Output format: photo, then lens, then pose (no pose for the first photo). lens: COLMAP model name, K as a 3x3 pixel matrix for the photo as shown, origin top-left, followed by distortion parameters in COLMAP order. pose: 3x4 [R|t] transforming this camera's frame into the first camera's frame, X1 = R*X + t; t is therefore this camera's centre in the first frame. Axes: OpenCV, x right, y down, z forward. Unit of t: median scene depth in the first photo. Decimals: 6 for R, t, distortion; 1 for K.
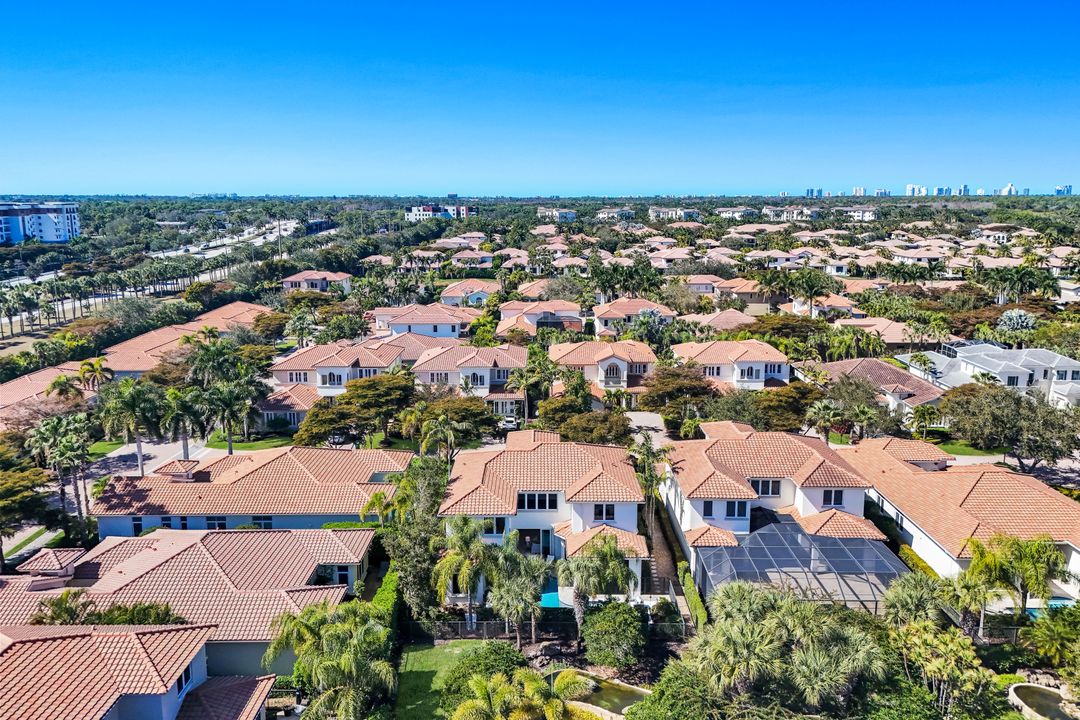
lens RADIAL K [[803.4, 0, 537.7], [0, 803.4, 337.7], [0, 0, 1]] dist [0.079761, -0.077125]
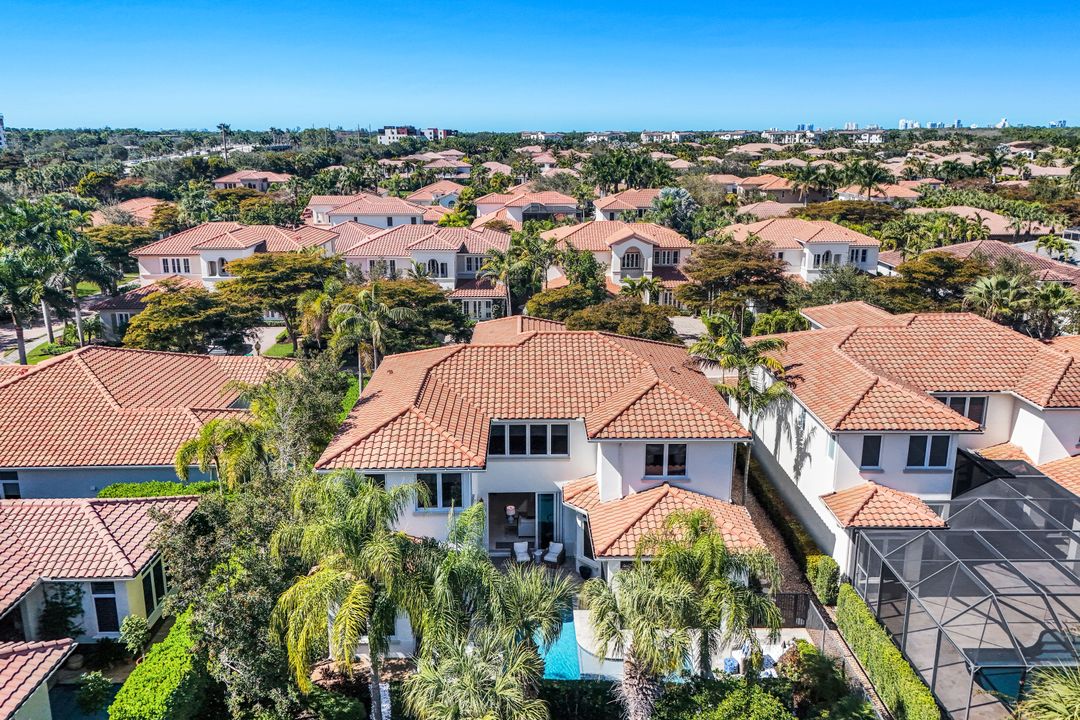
lens RADIAL K [[803.4, 0, 537.7], [0, 803.4, 337.7], [0, 0, 1]] dist [0.079761, -0.077125]
pose [[0.999809, -0.005126, 0.018844, -0.002973], [0.003818, 0.997625, 0.068775, 0.070816], [-0.019152, -0.068690, 0.997454, 0.338382]]
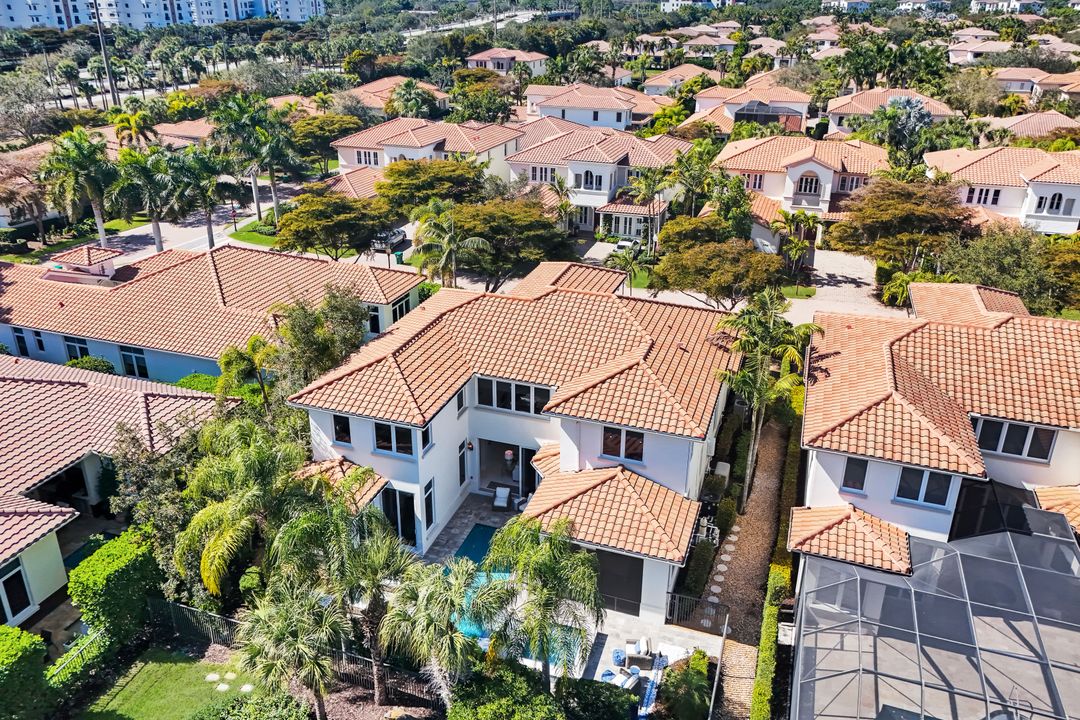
lens RADIAL K [[803.4, 0, 537.7], [0, 803.4, 337.7], [0, 0, 1]] dist [0.079761, -0.077125]
pose [[0.945769, 0.135741, -0.295118, 0.111048], [-0.067440, 0.970761, 0.230381, 0.029943], [0.317761, -0.197984, 0.927270, 0.357804]]
